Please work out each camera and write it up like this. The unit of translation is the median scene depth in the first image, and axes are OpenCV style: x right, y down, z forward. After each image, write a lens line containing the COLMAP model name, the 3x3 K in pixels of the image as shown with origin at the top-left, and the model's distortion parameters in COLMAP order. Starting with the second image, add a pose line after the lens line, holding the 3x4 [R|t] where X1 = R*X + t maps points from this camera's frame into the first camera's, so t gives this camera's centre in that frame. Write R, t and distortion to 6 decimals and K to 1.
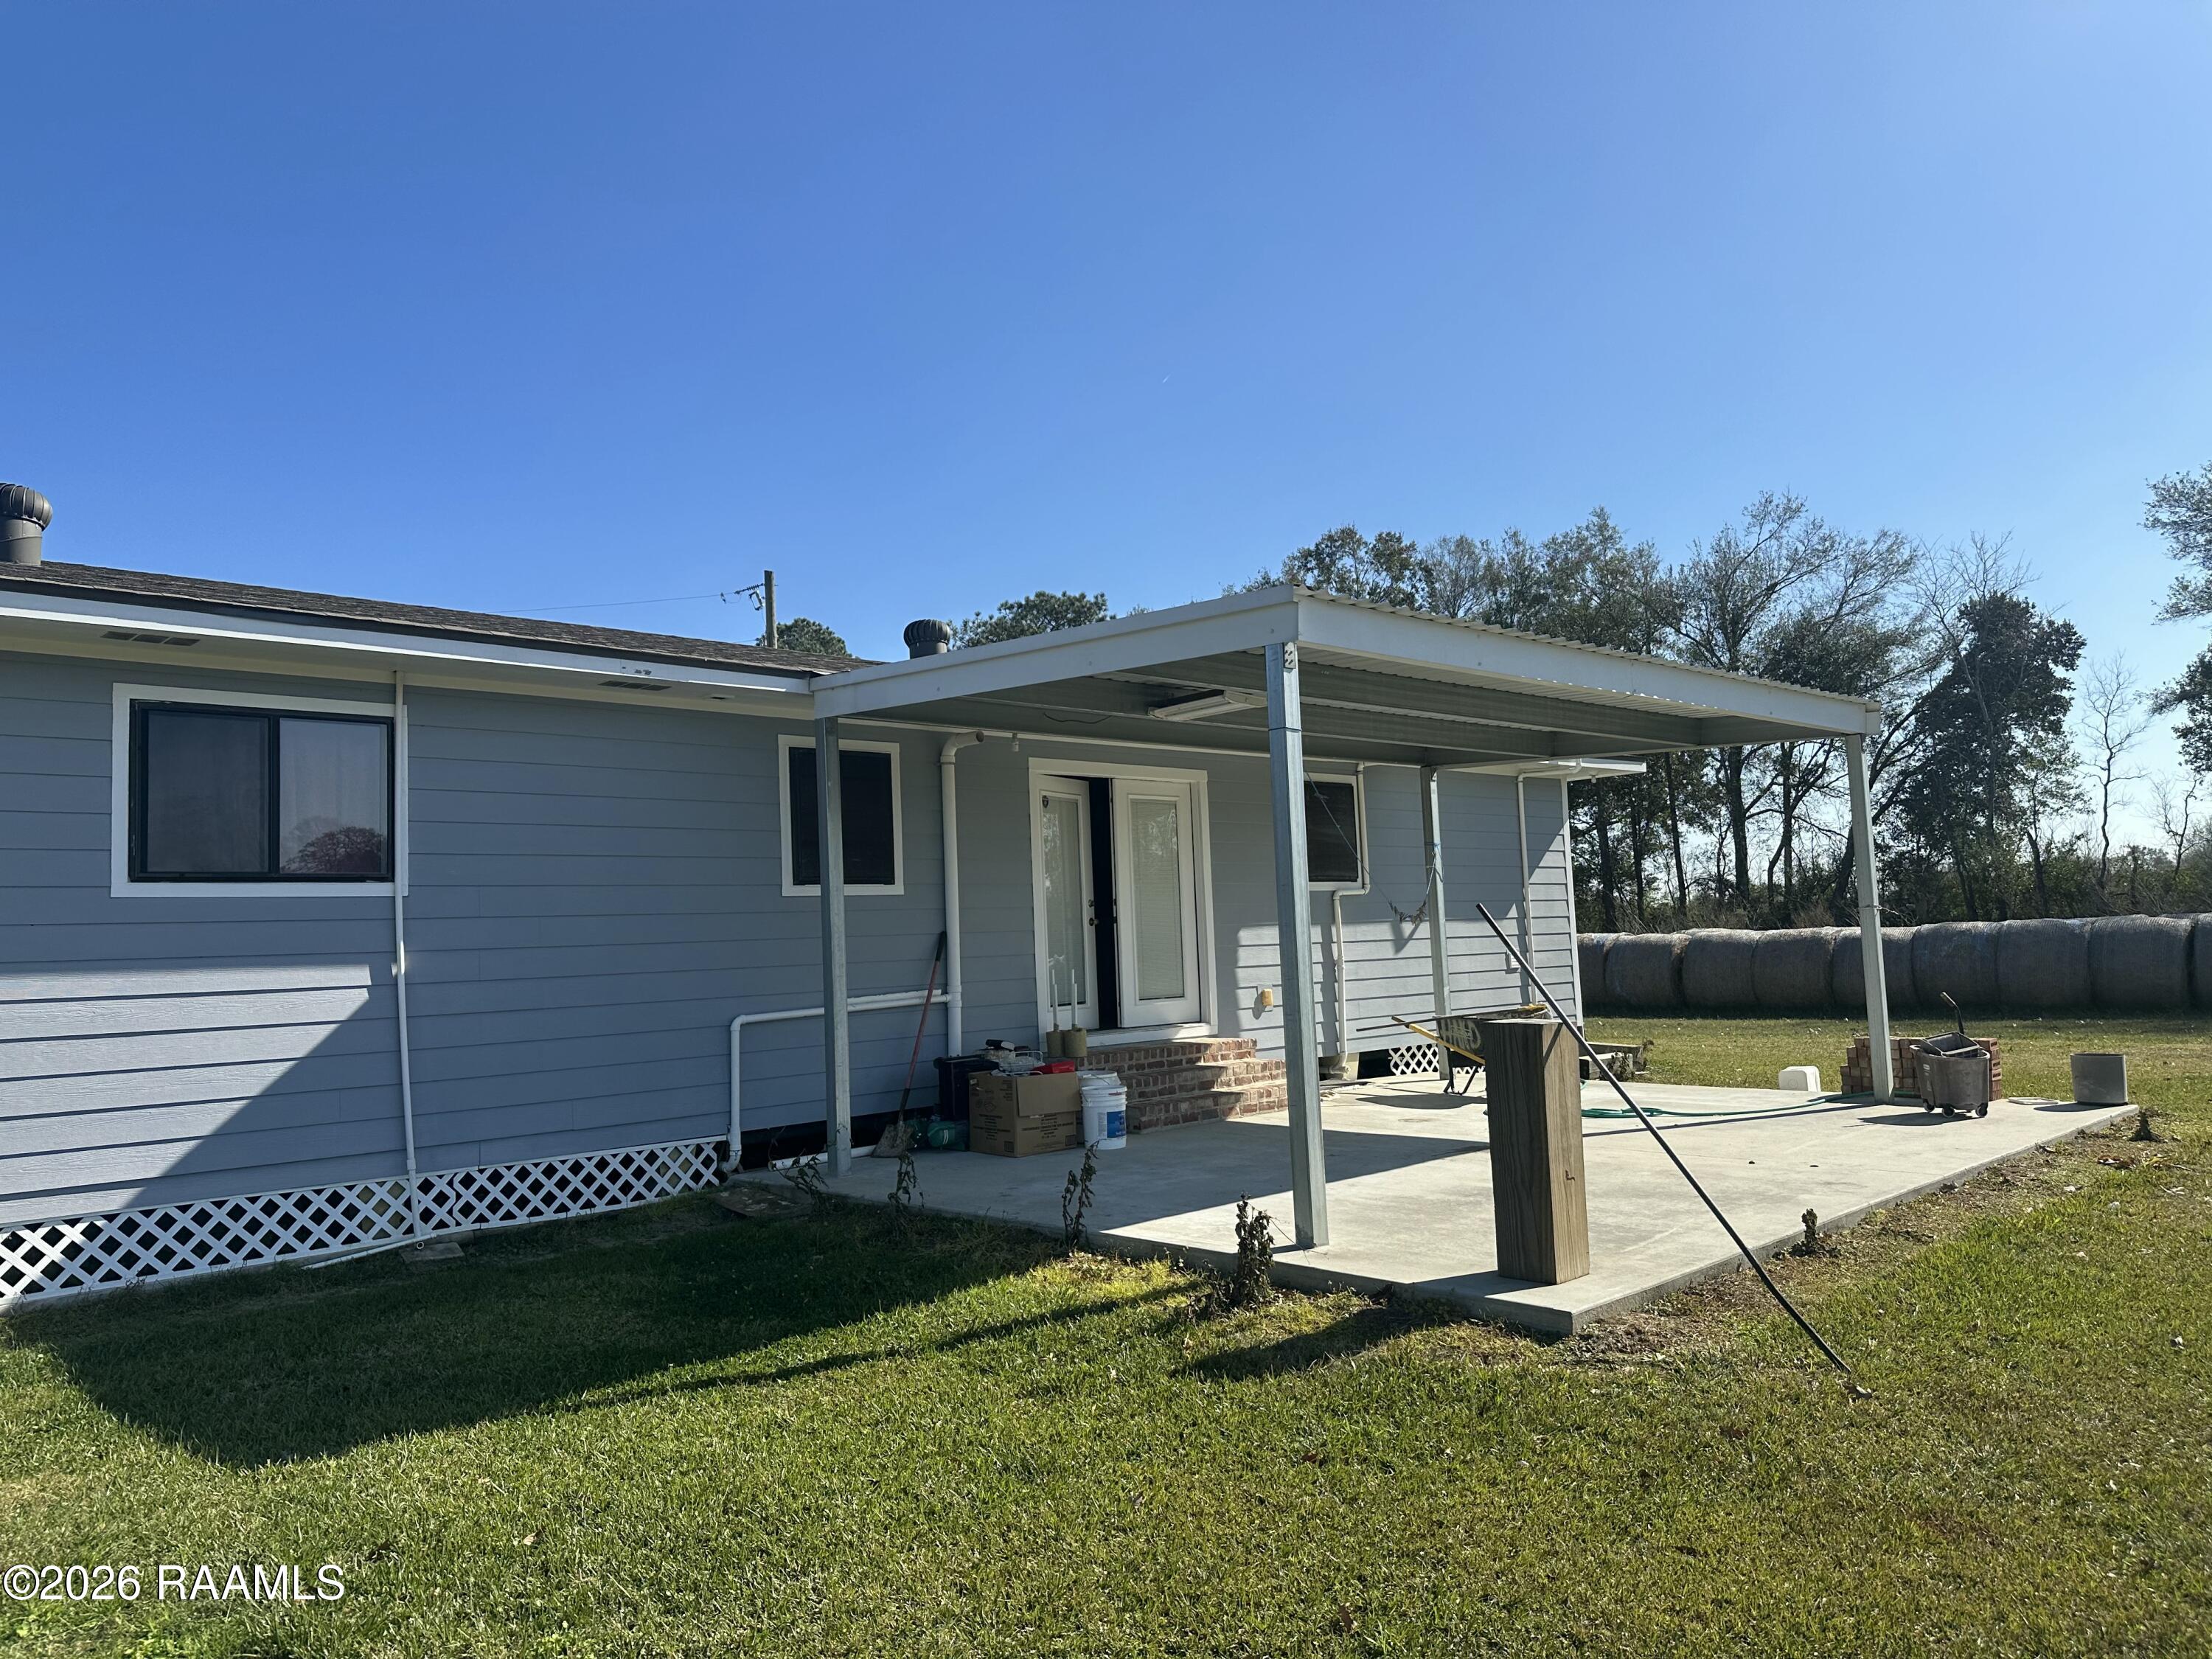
lens RADIAL K [[1491.3, 0, 1157.5], [0, 1491.3, 819.5], [0, 0, 1]] dist [0.093441, -0.110621]
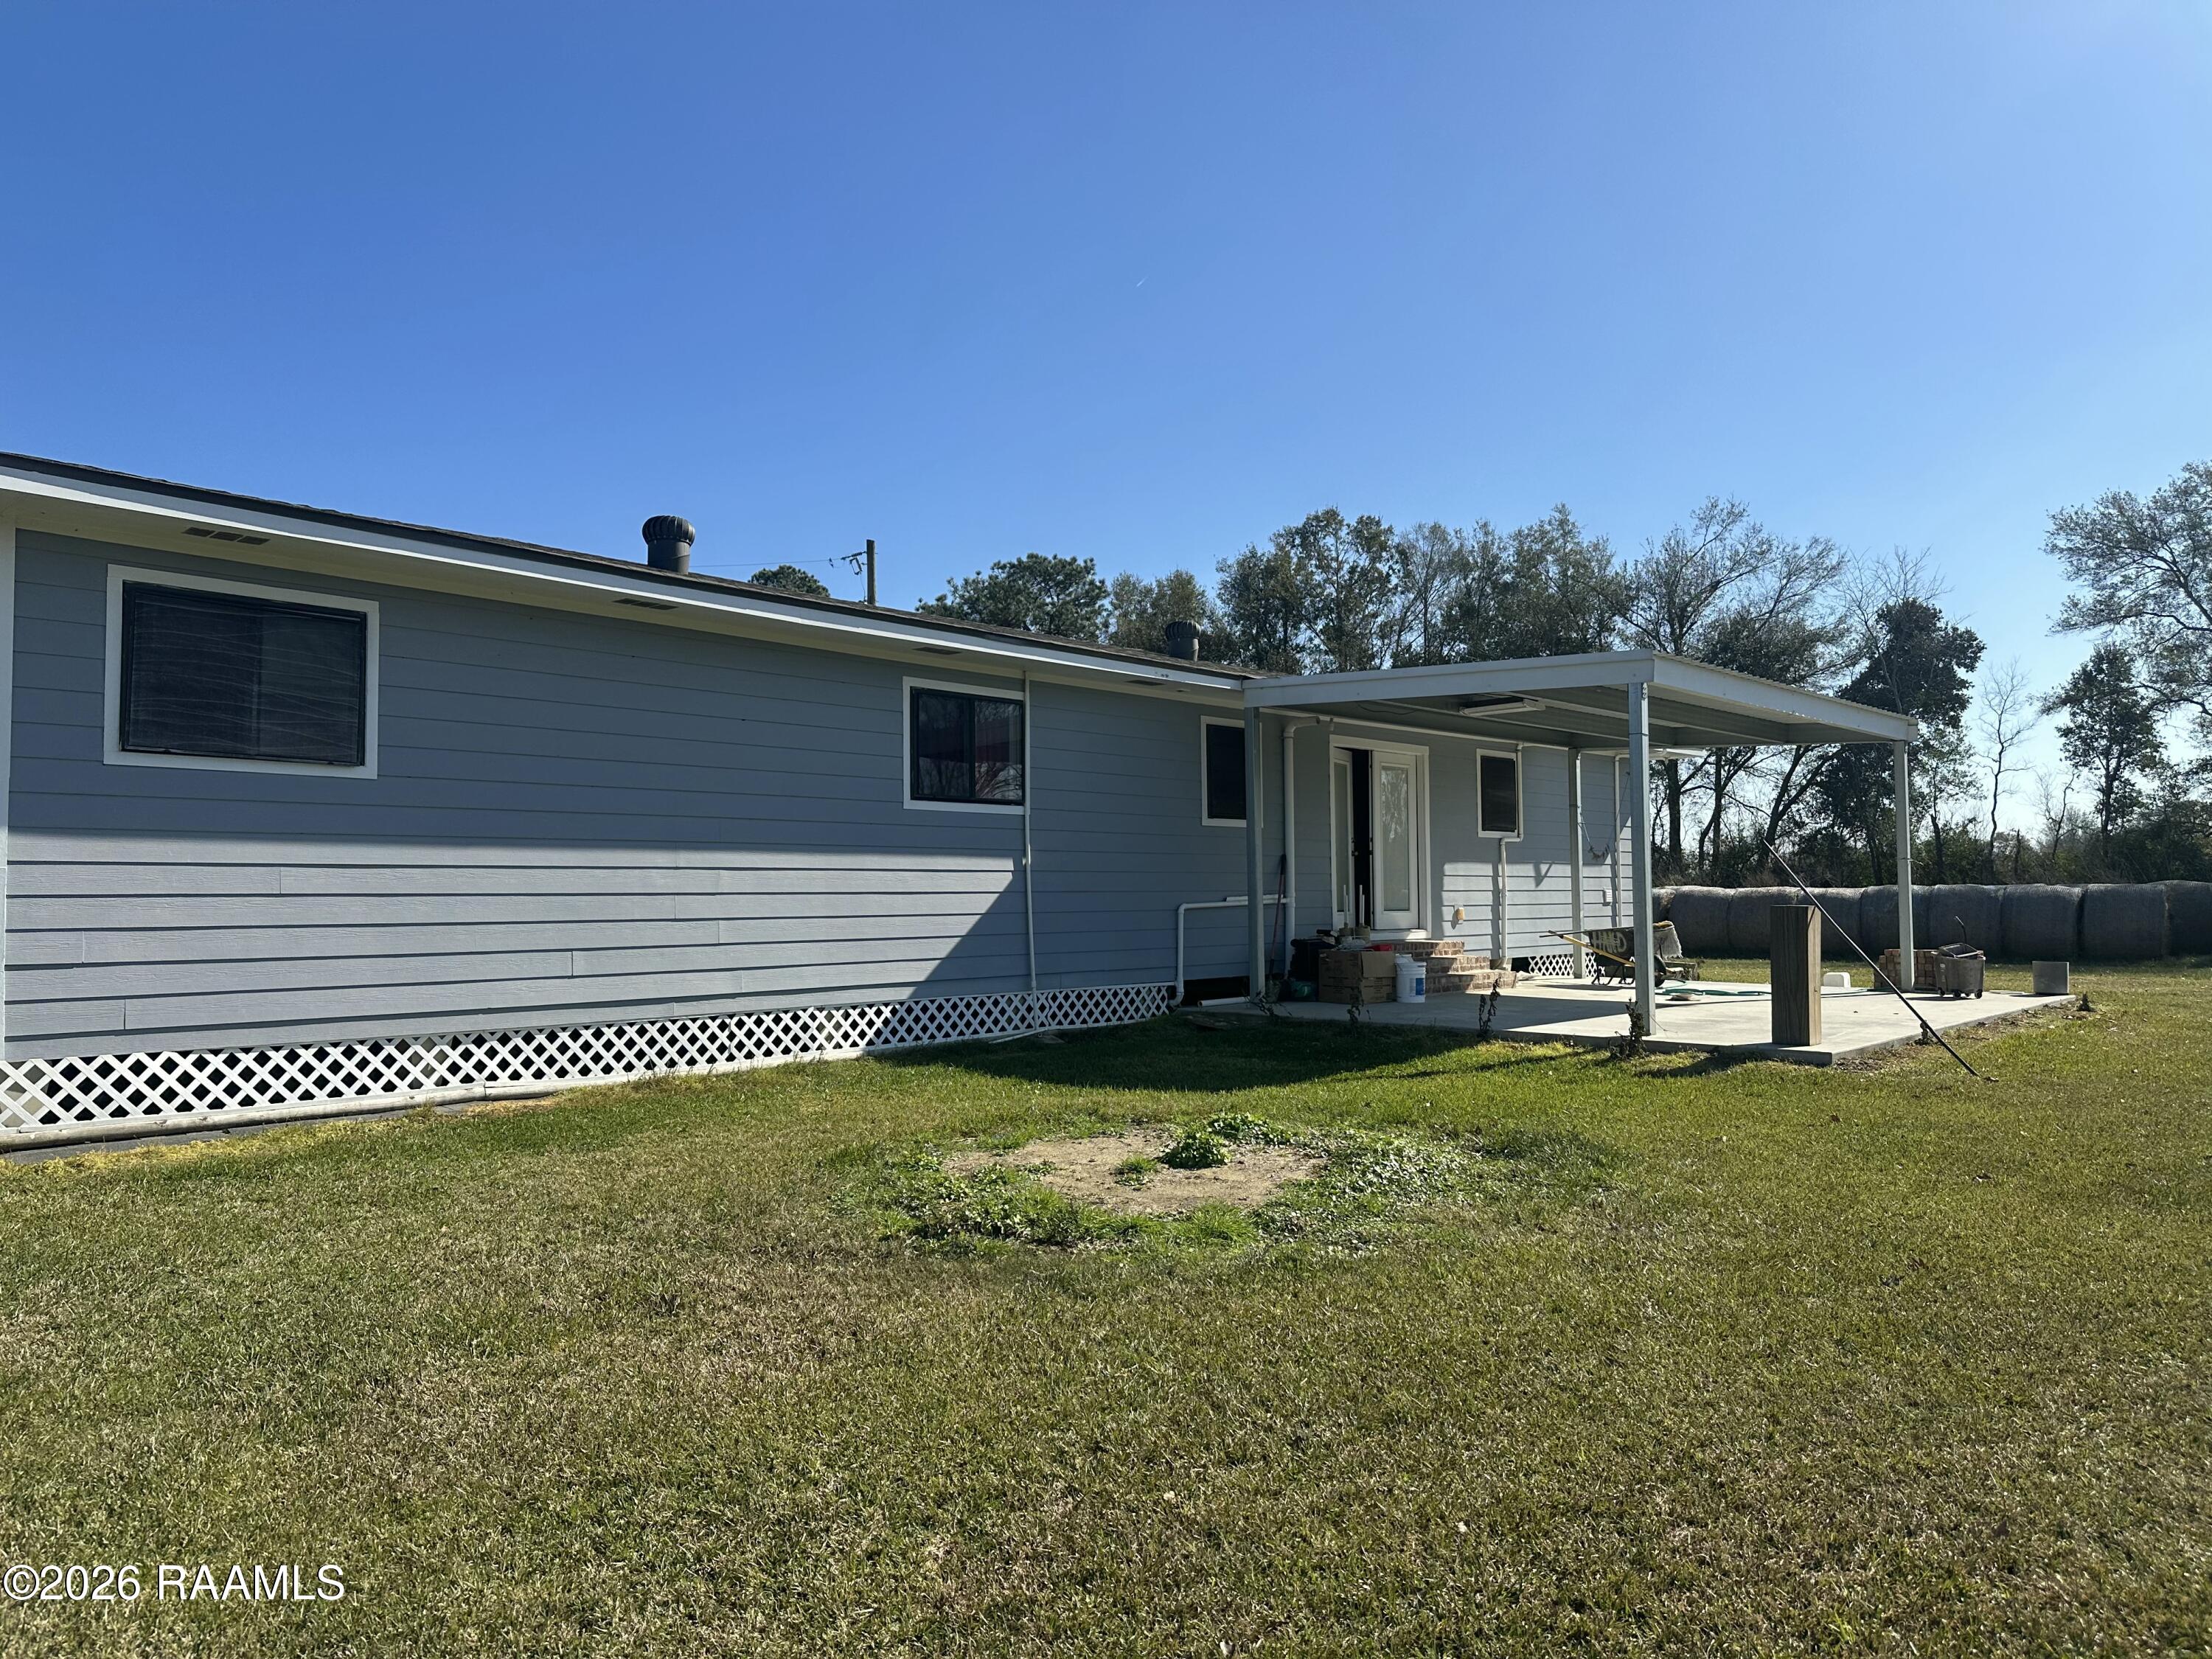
lens RADIAL K [[1545.9, 0, 1113.2], [0, 1545.9, 819.7], [0, 0, 1]] dist [0.089281, -0.136946]
pose [[0.997314, 0.036113, 0.063730, -0.114475], [-0.038041, 0.998846, 0.029309, 0.001106], [-0.062598, -0.031654, 0.997537, -0.135348]]
